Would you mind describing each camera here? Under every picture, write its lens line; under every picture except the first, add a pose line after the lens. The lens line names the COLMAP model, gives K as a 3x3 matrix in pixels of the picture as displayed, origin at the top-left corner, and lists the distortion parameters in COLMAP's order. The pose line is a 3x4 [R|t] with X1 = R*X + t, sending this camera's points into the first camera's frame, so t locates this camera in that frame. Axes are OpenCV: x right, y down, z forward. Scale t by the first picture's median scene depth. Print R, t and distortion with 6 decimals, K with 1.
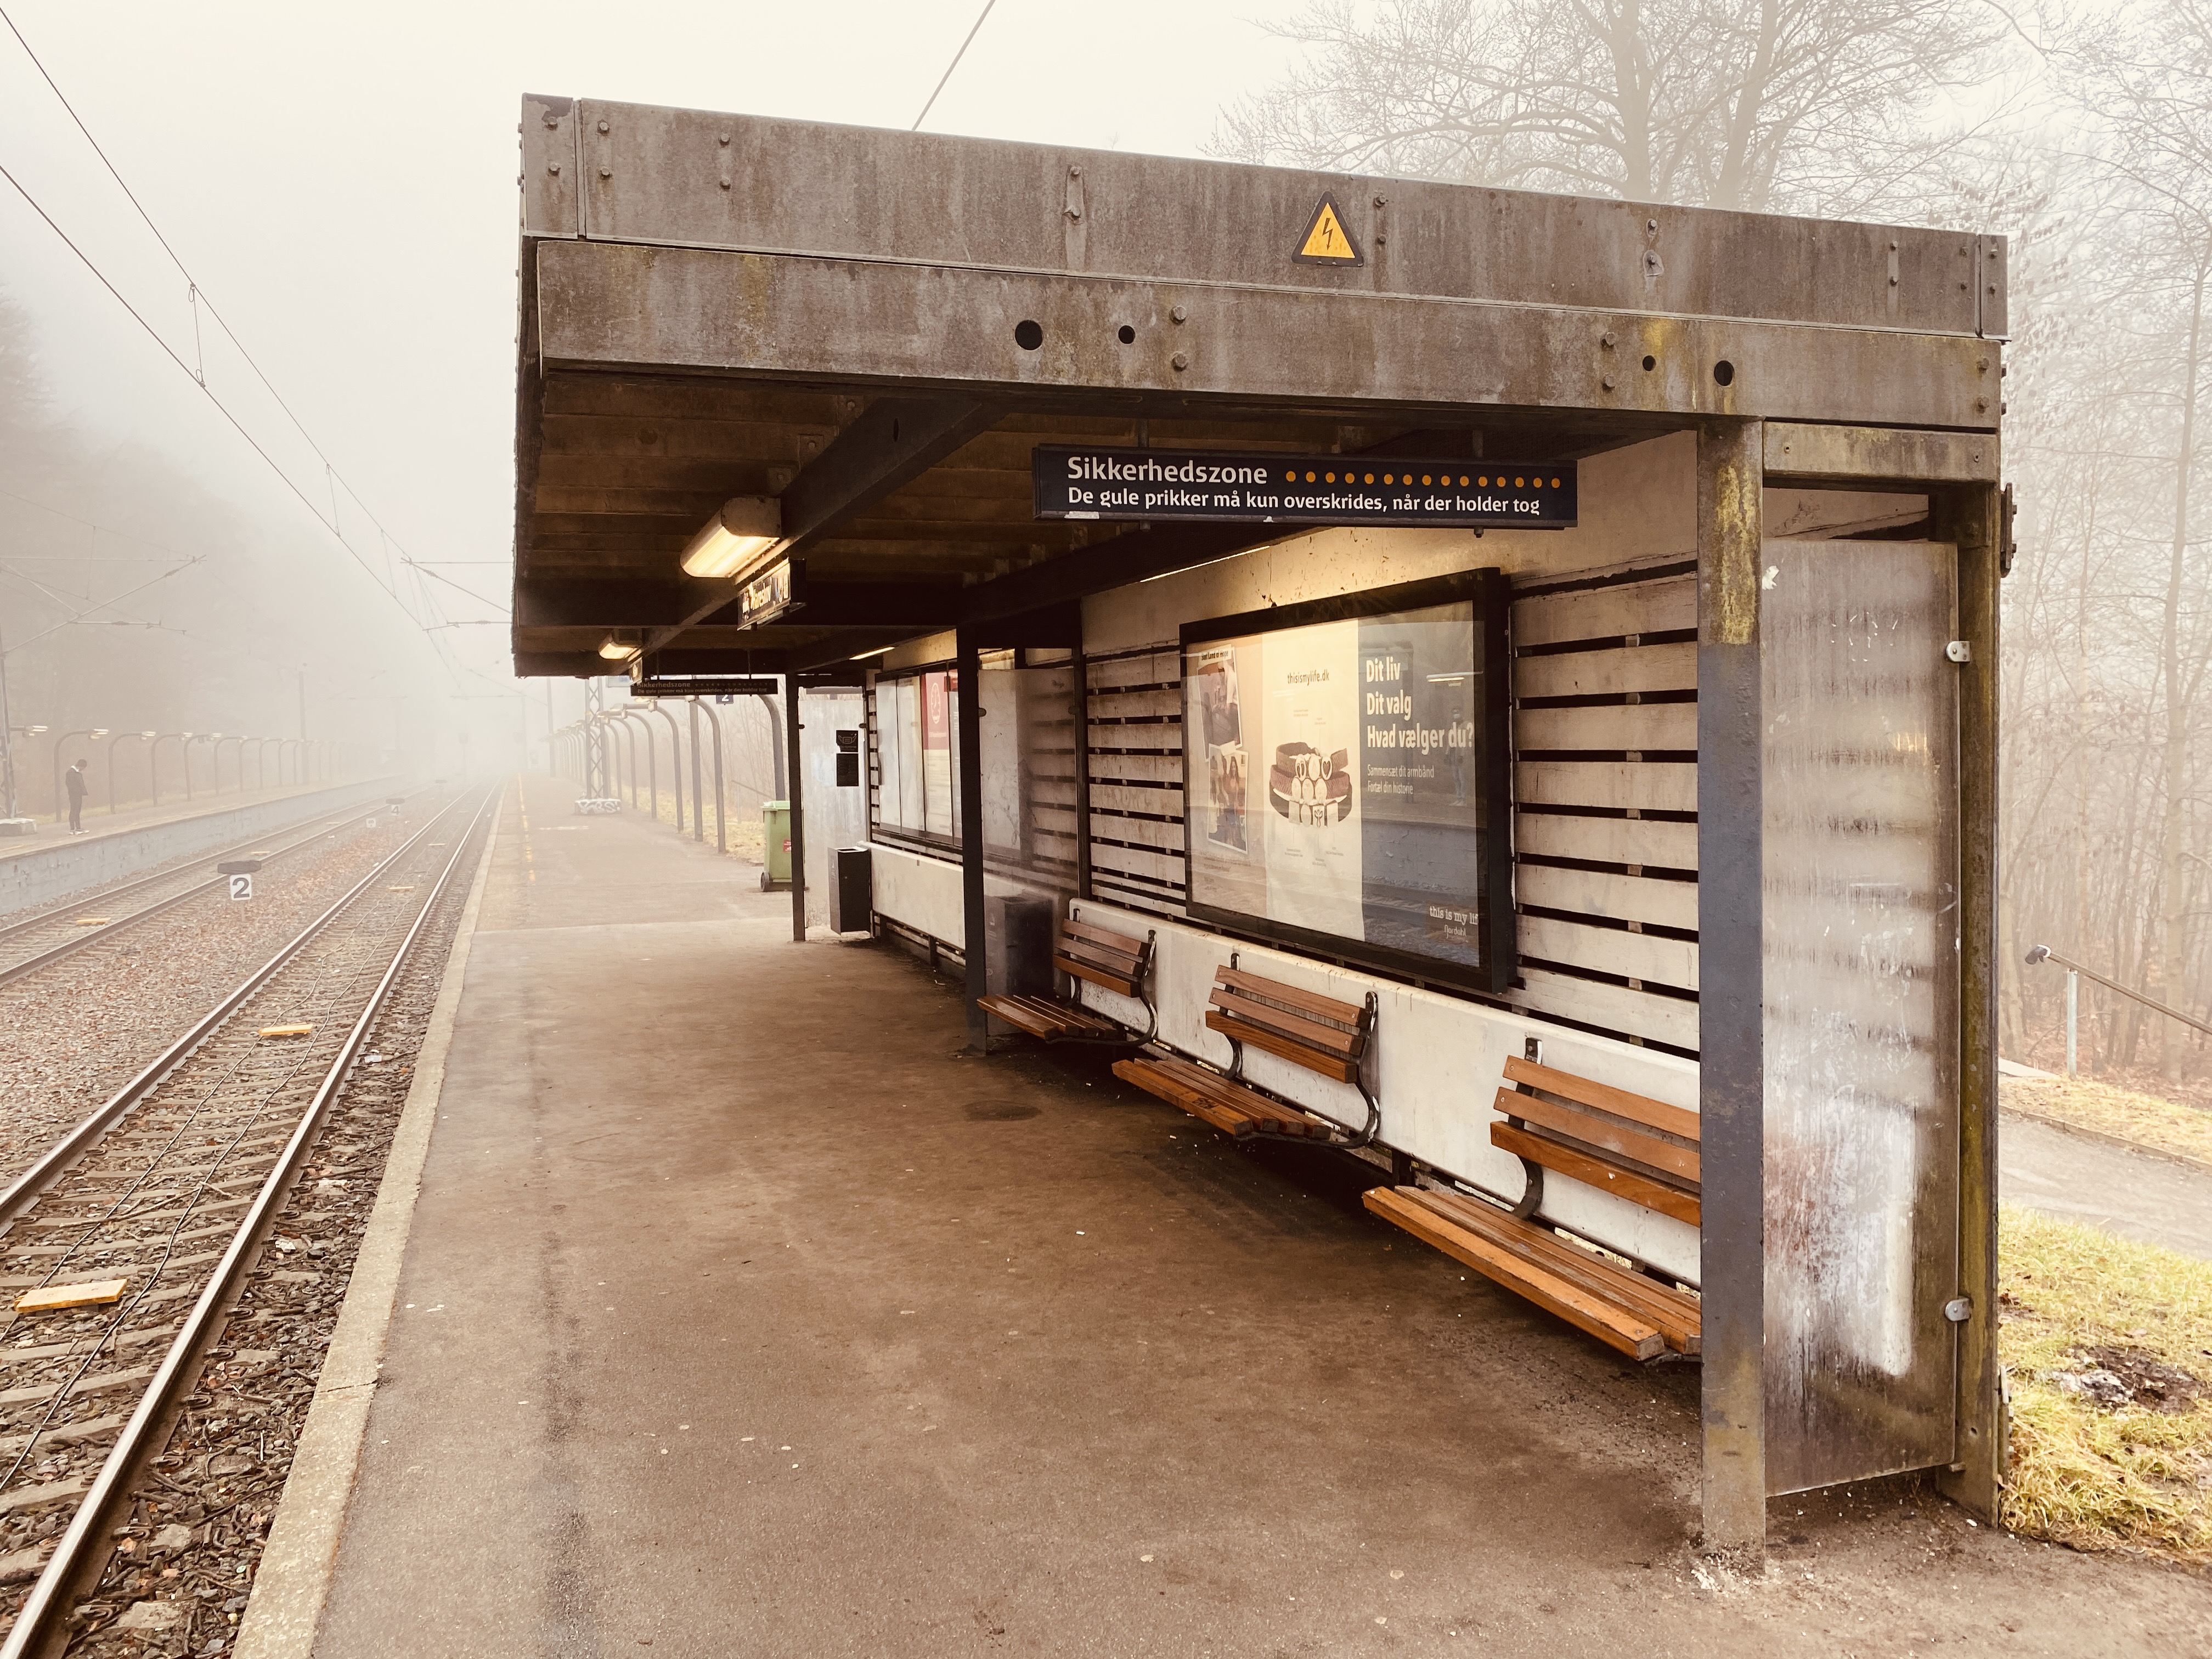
lens RADIAL K [[1677.0, 0, 1108.1], [0, 1677.0, 822.6], [0, 0, 1]] dist [0.057417, -0.054631]
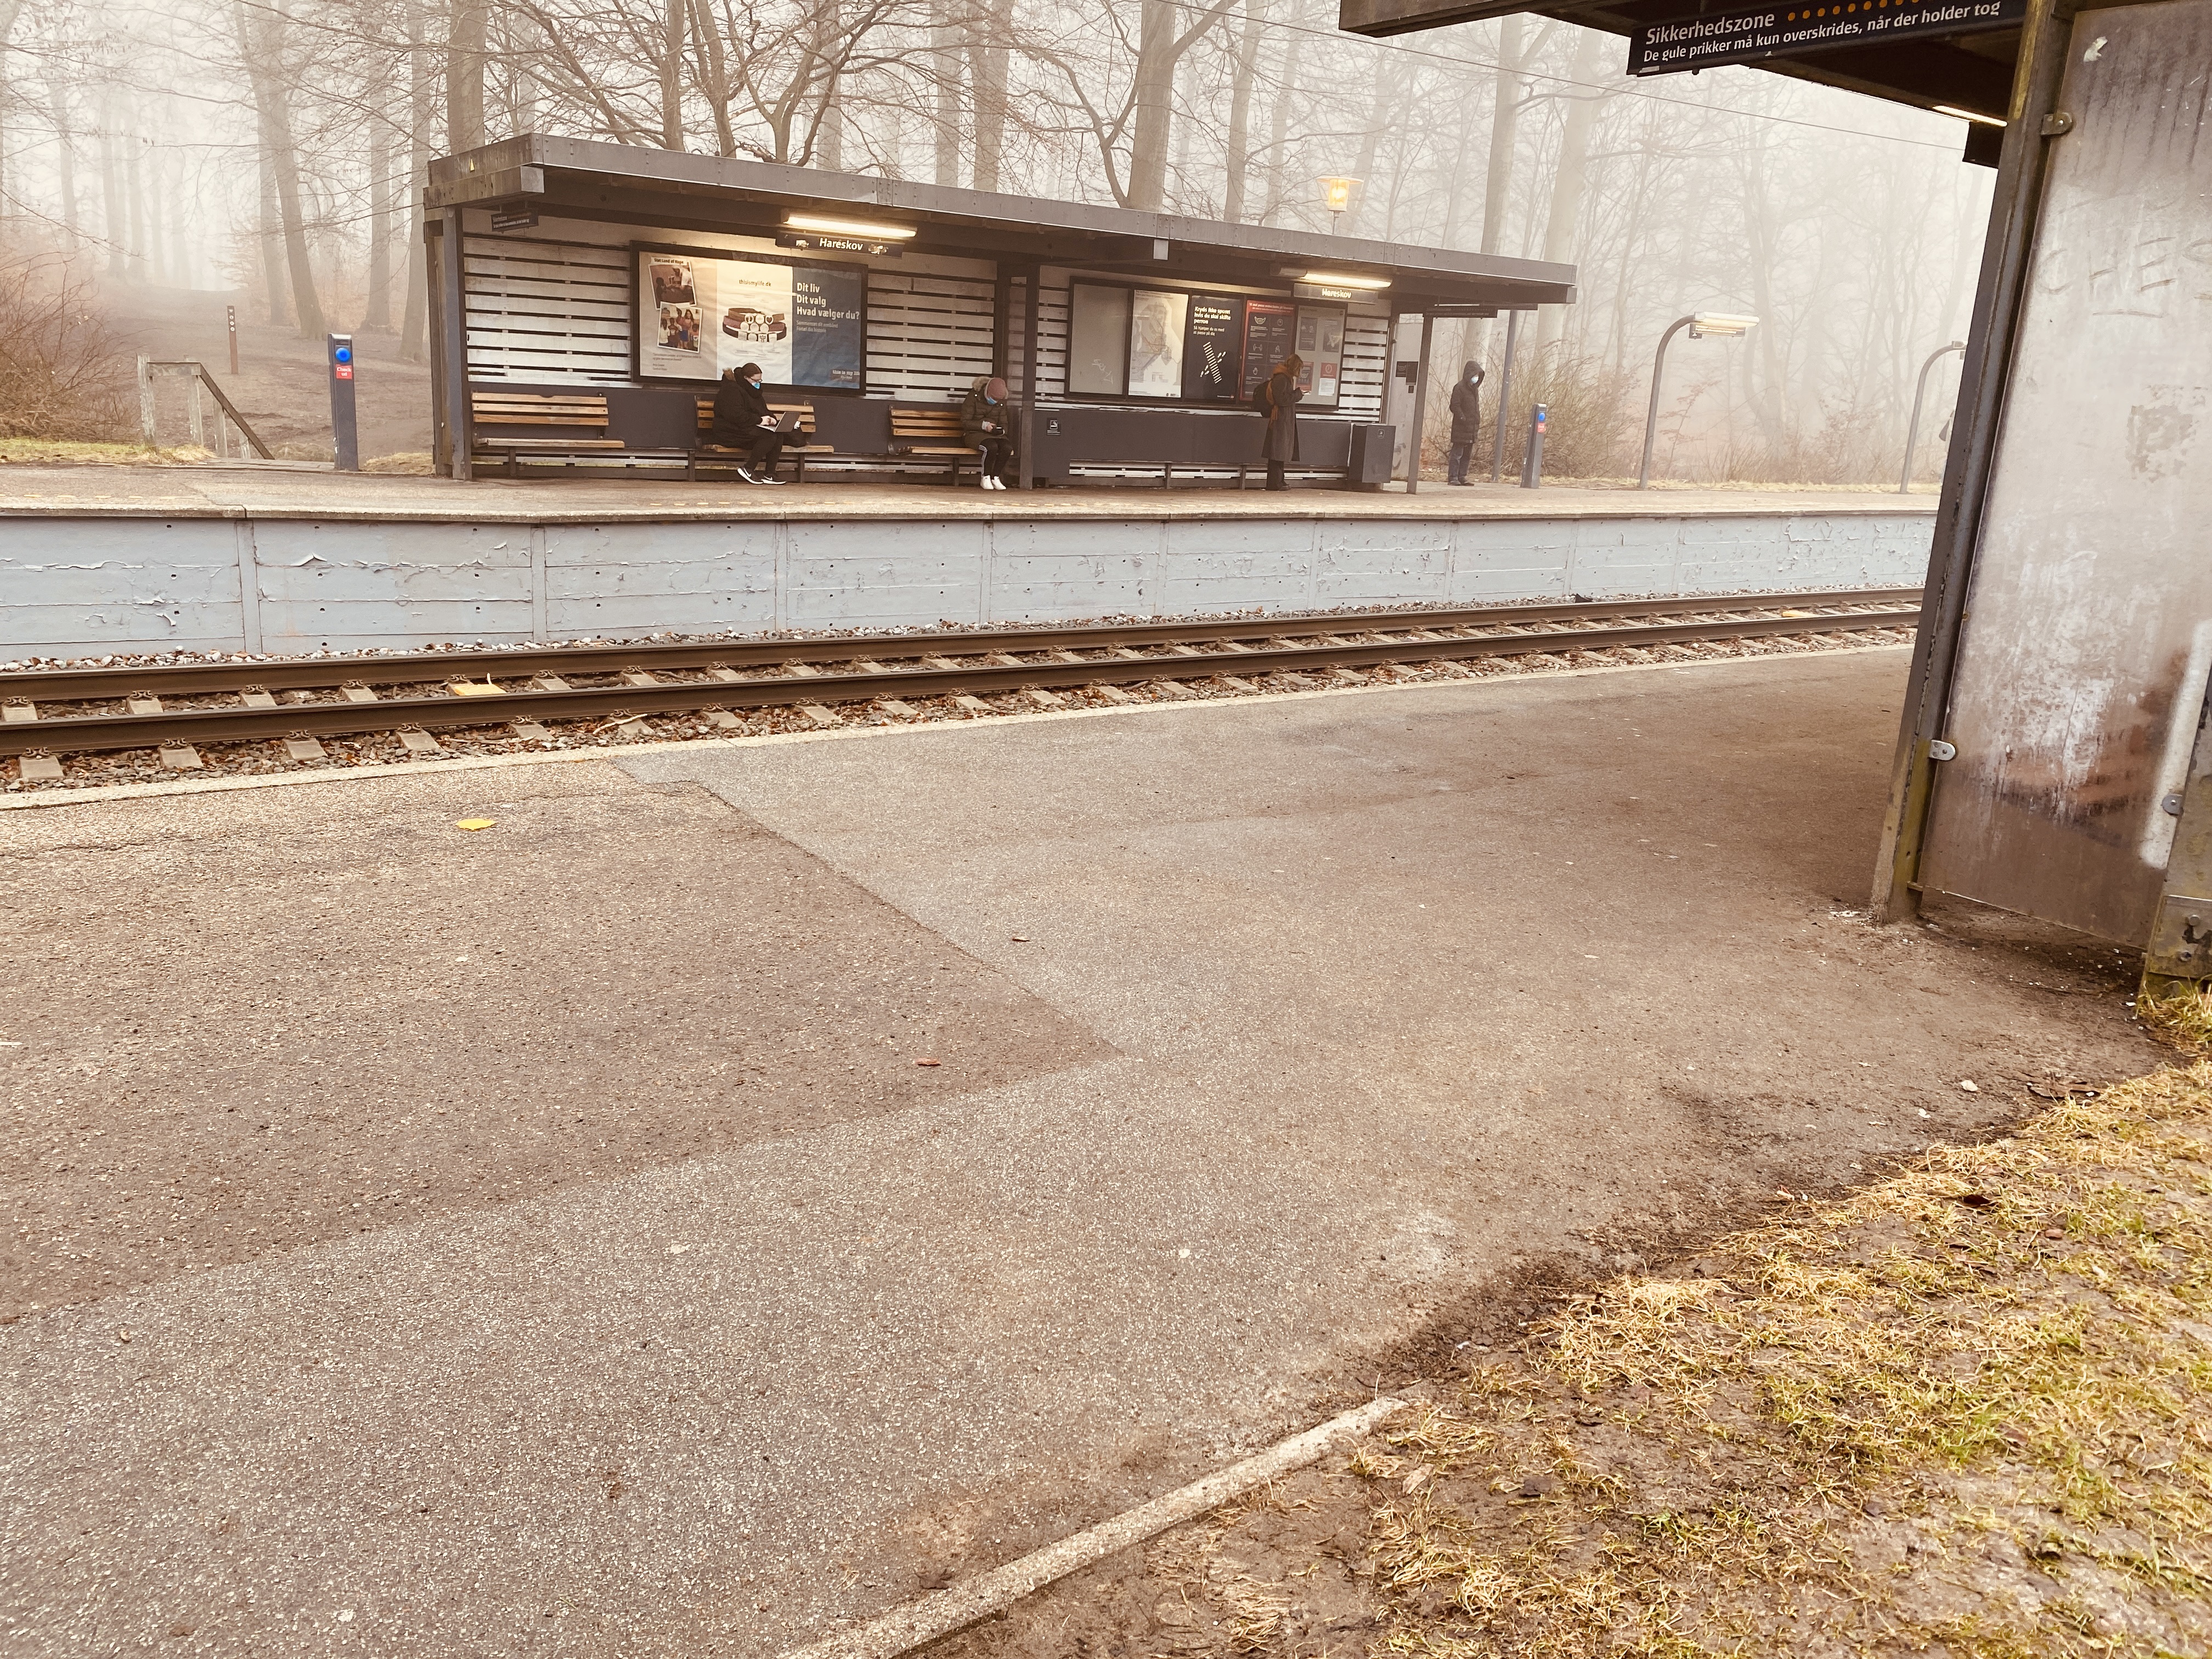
lens RADIAL K [[1677.0, 0, 1111.9], [0, 1677.0, 798.3], [0, 0, 1]] dist [0.057417, -0.054631]
pose [[0.275269, 0.273932, -0.921514, 0.843345], [-0.113802, 0.961091, 0.251702, 0.068643], [0.954608, 0.035584, 0.295733, 0.067151]]
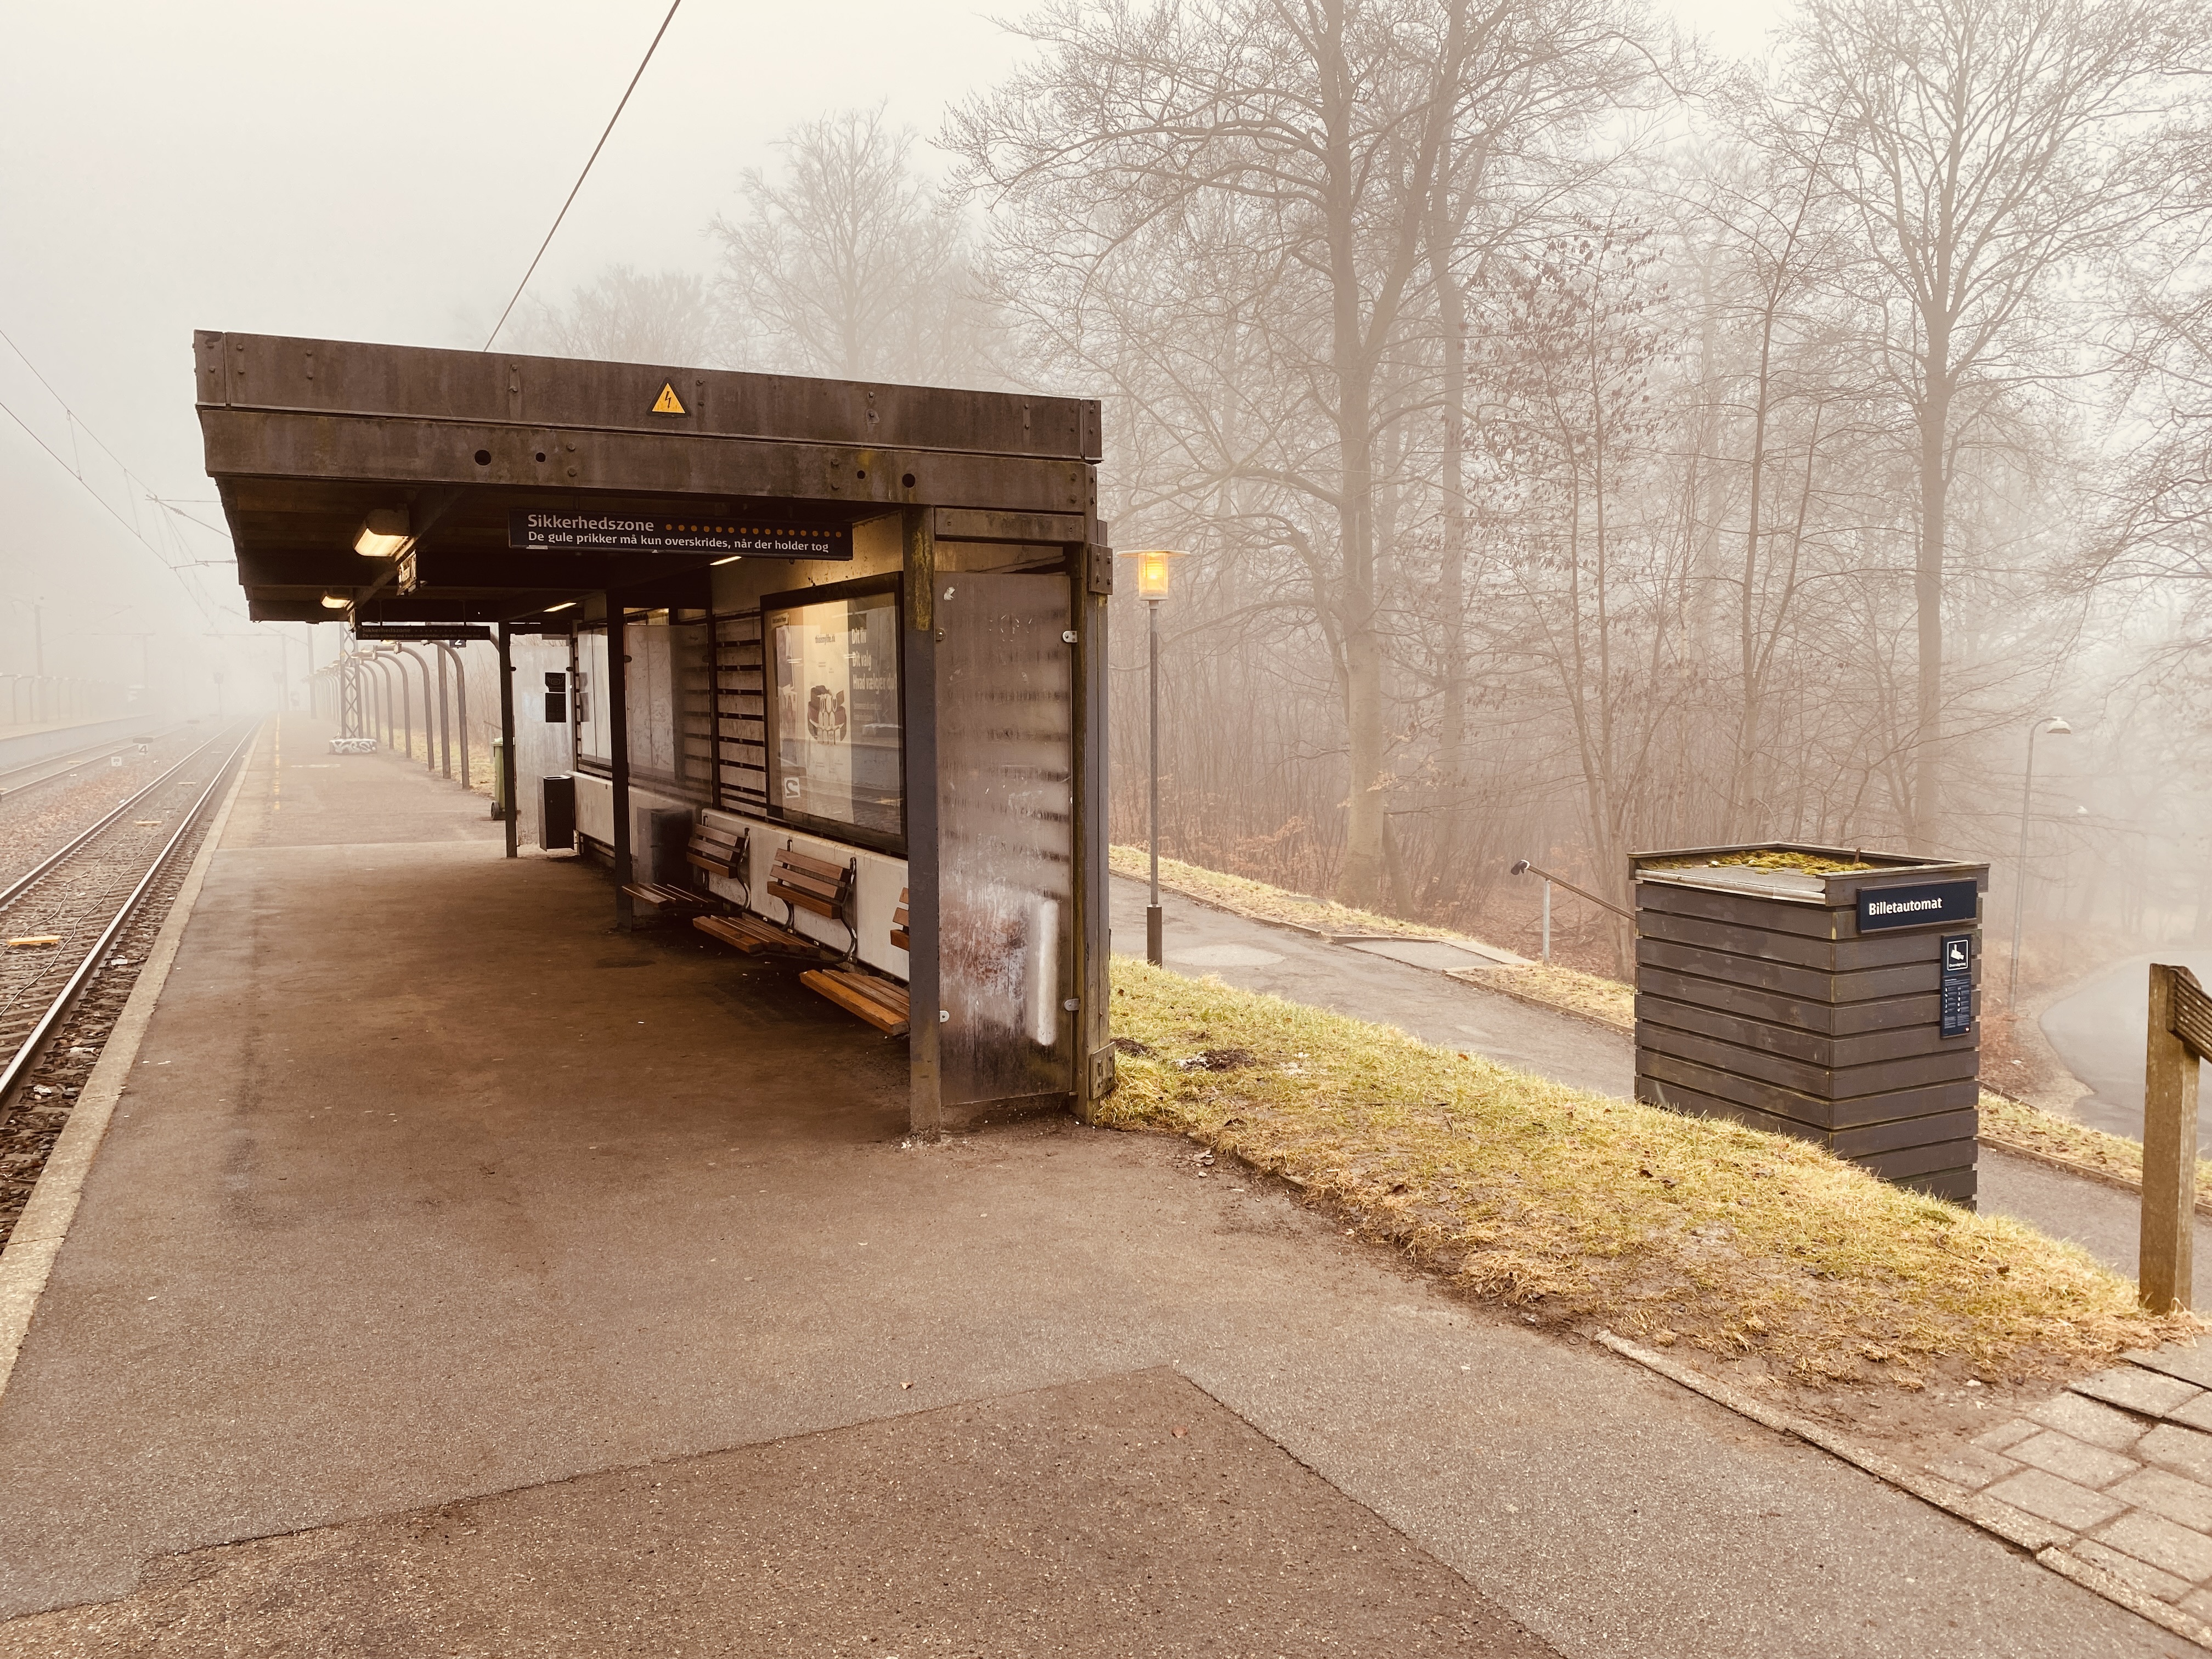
lens RADIAL K [[1677.0, 0, 1099.8], [0, 1677.0, 823.7], [0, 0, 1]] dist [0.057417, -0.054631]
pose [[0.993496, 0.006642, 0.113676, 0.220772], [-0.009867, 0.999564, 0.027837, 0.031496], [-0.113442, -0.028777, 0.993128, -0.503076]]
